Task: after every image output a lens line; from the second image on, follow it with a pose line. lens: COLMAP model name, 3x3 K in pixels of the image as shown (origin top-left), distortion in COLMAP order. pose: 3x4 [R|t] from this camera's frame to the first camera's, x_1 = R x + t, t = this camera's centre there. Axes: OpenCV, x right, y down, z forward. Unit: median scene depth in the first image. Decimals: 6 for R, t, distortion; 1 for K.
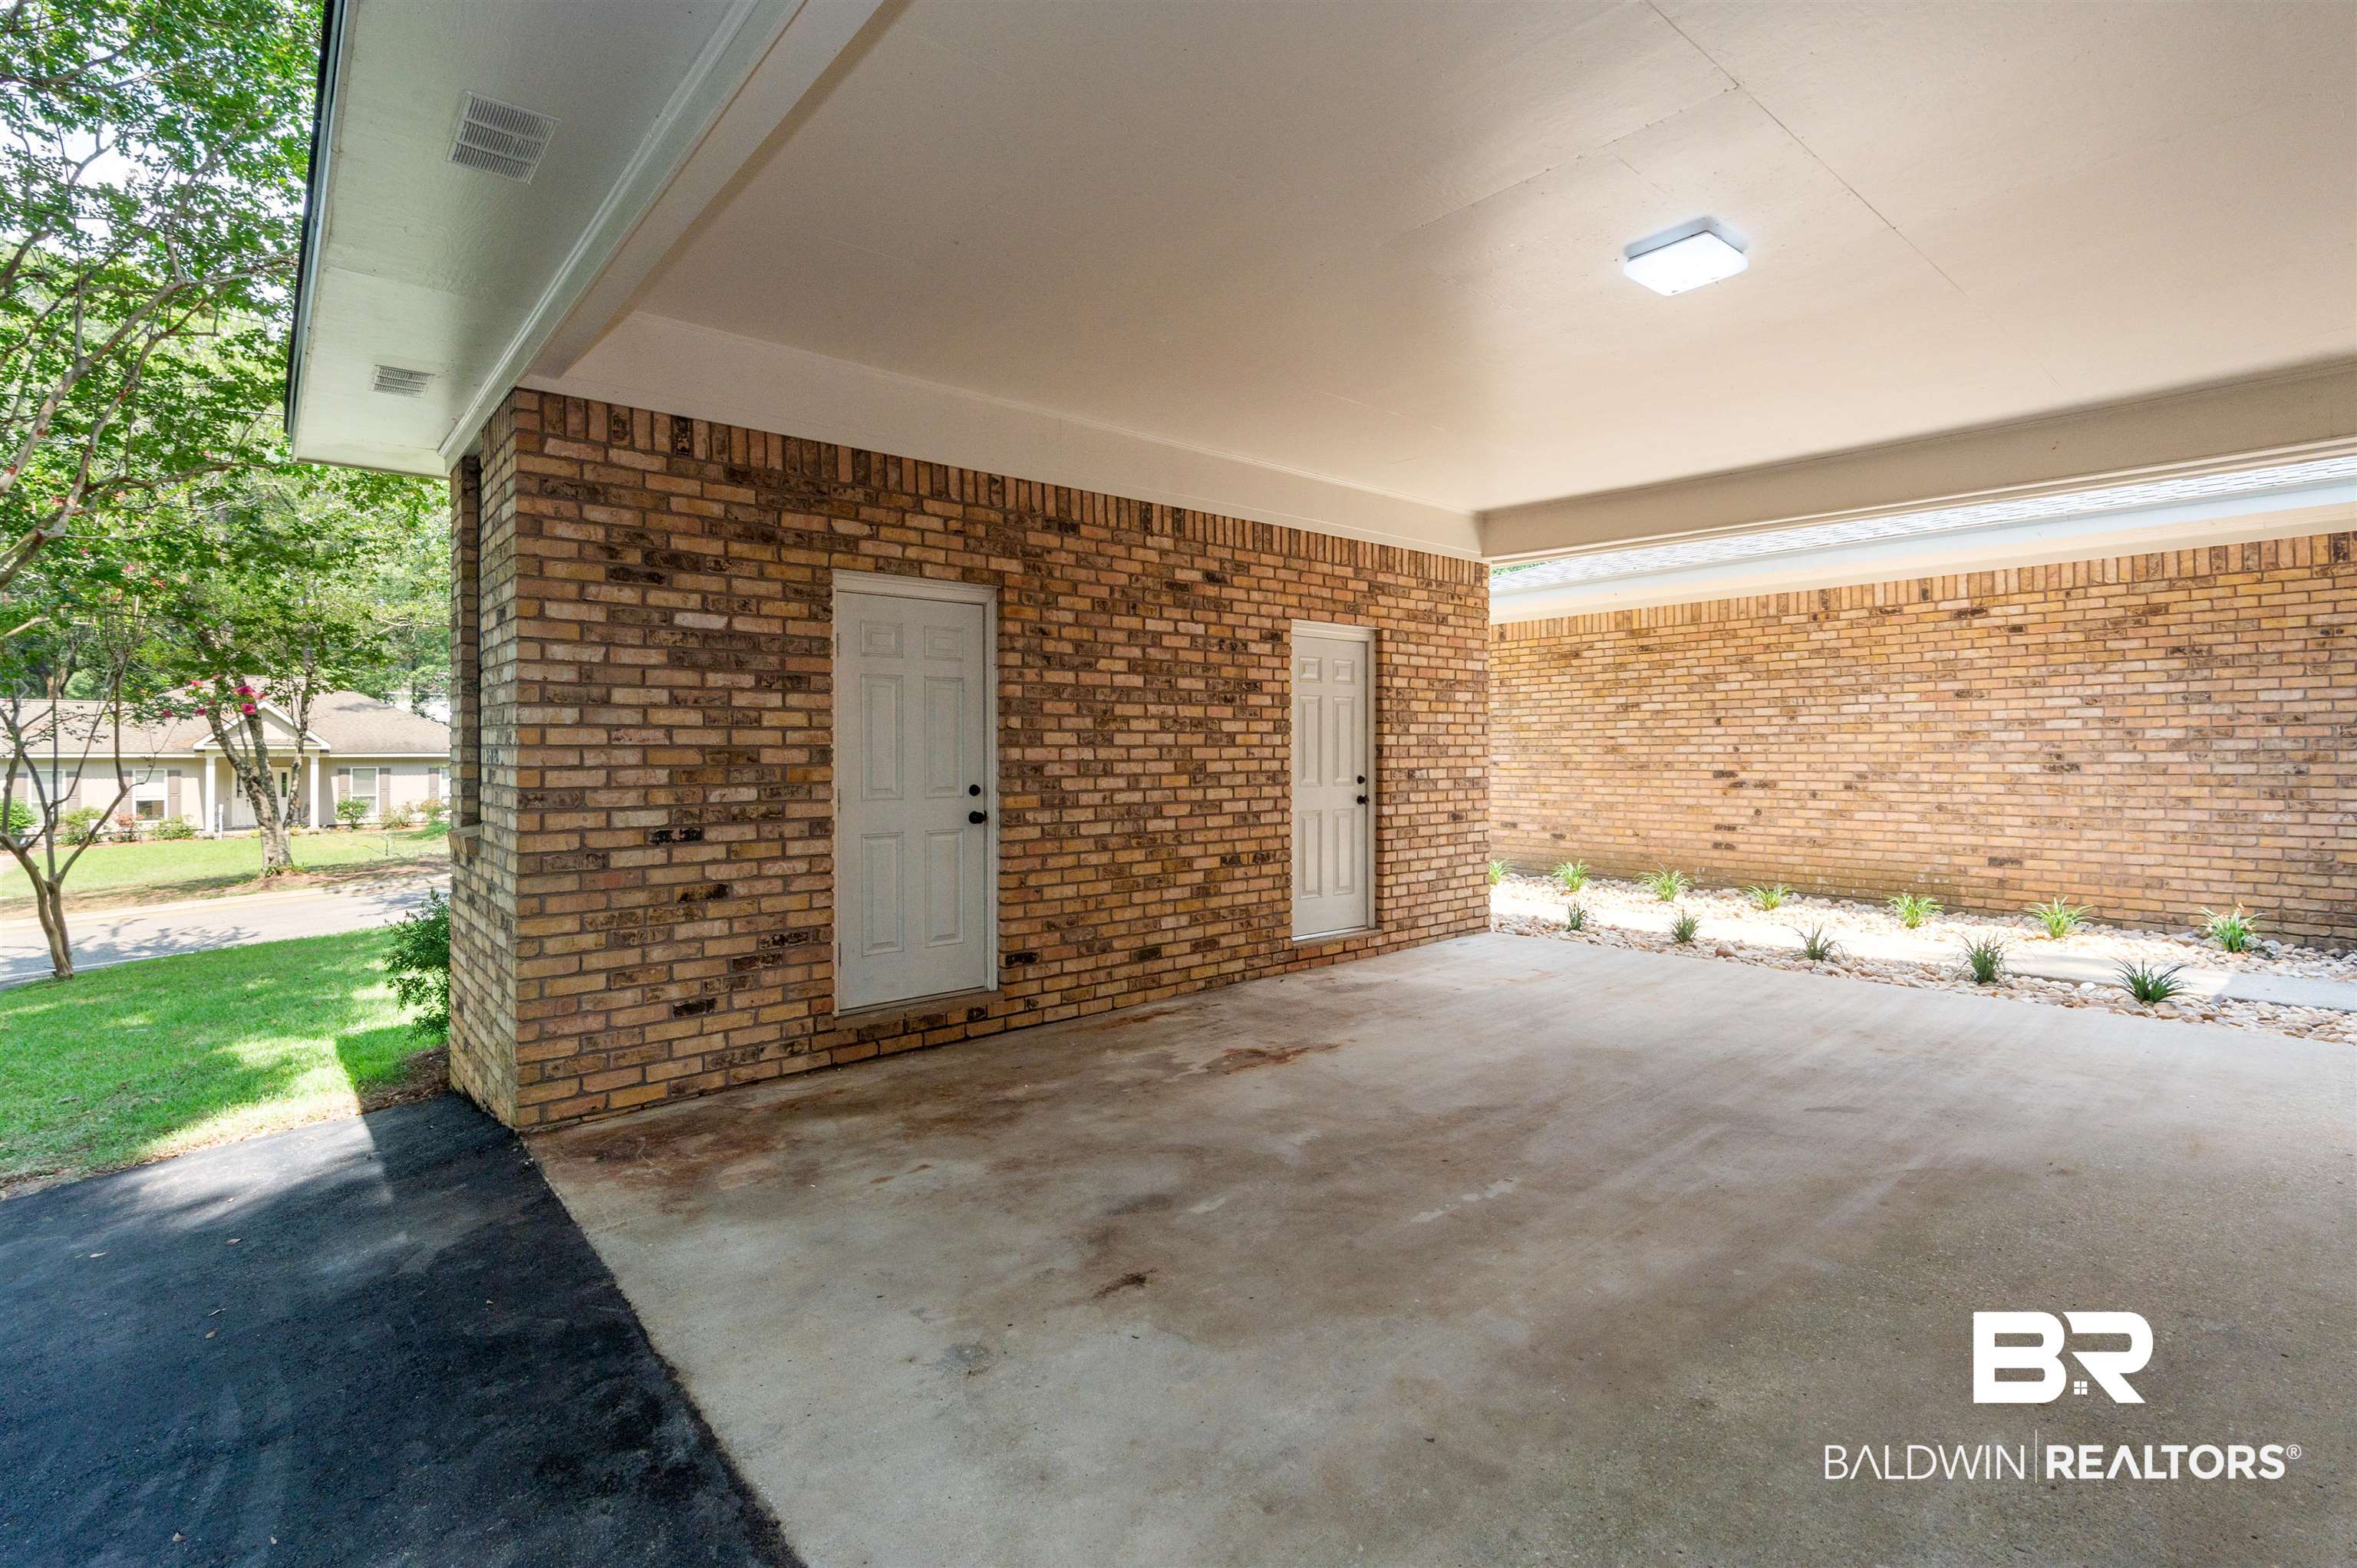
lens RADIAL K [[1084.9, 0, 1177.6], [0, 1084.9, 753.0], [0, 0, 1]] dist [-0.001201, -0.000595]
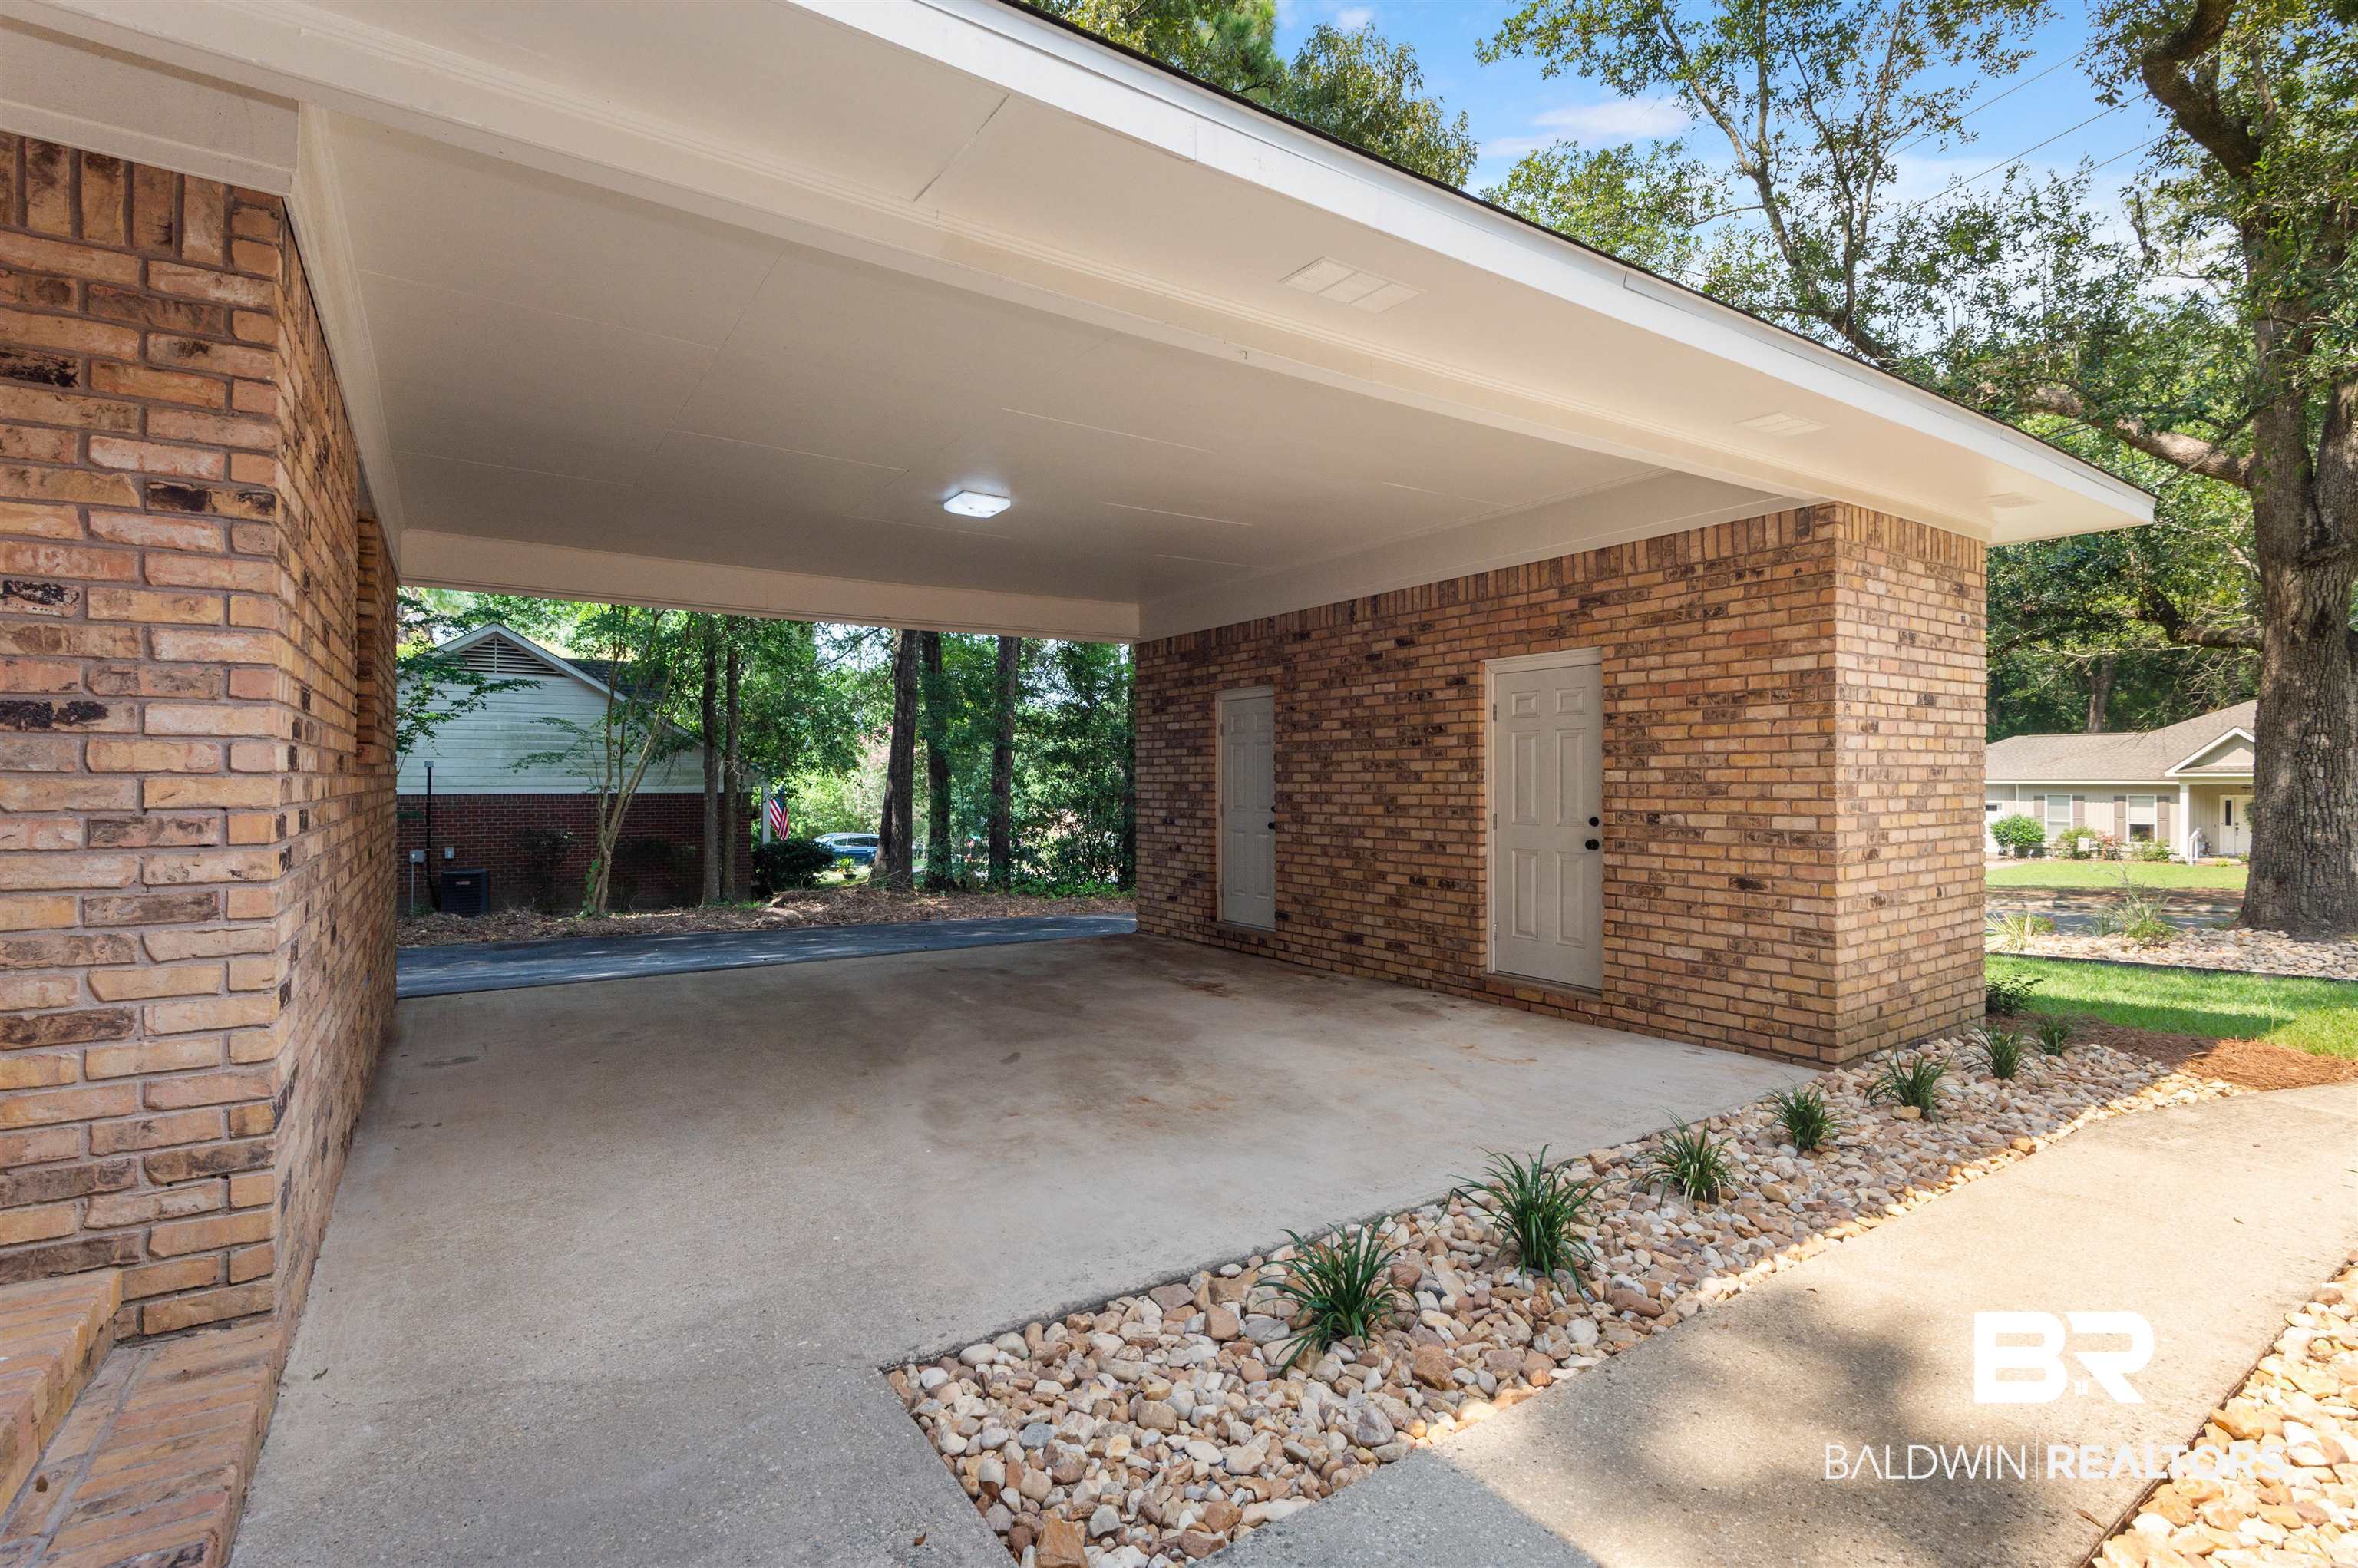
lens RADIAL K [[1085.4, 0, 1176.0], [0, 1085.4, 779.5], [0, 0, 1]] dist [-0.001201, -0.000595]
pose [[-0.116483, 0.003679, -0.993186, 1.254814], [-0.001635, 0.999991, 0.003896, -0.014277], [0.993191, 0.002077, -0.116476, 0.891592]]
